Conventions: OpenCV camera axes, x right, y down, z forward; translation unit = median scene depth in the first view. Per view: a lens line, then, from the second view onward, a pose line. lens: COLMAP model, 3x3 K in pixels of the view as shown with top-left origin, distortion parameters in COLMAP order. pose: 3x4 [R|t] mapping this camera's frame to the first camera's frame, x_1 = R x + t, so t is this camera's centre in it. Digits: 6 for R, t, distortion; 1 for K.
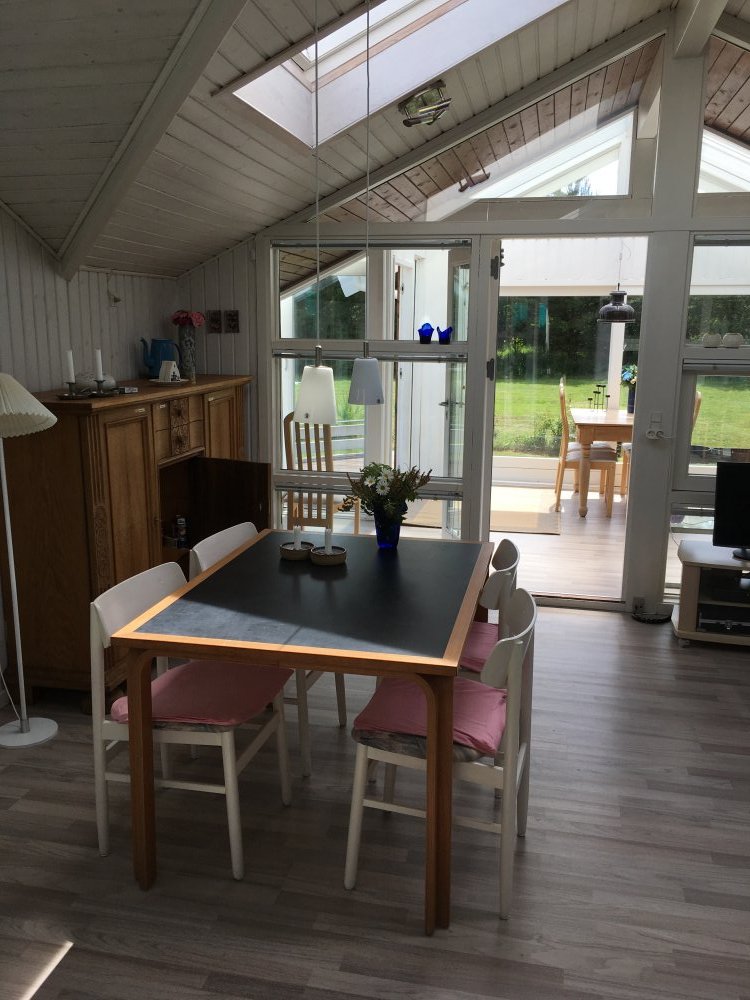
lens RADIAL K [[841.3, 0, 373.1], [0, 841.3, 503.0], [0, 0, 1]] dist [0.032505, -0.007303]
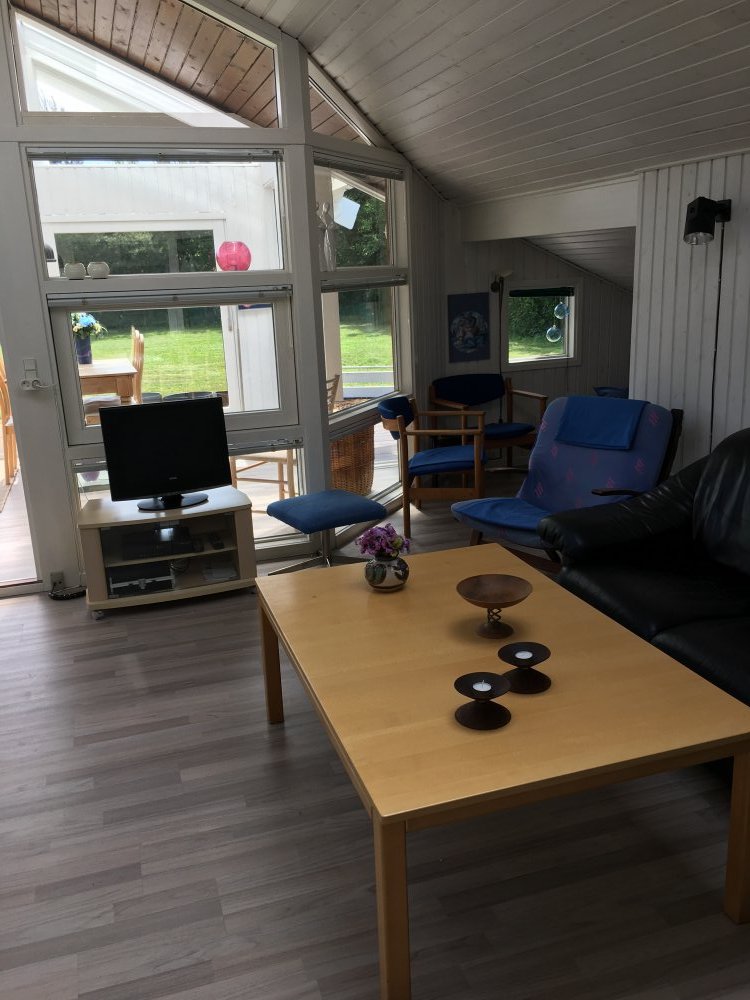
lens RADIAL K [[841.3, 0, 377.2], [0, 841.3, 494.9], [0, 0, 1]] dist [0.032505, -0.007303]
pose [[0.866690, -0.172235, 0.468170, 0.226853], [0.153467, 0.985048, 0.078287, 0.016718], [-0.474653, 0.003998, 0.880164, 0.078217]]
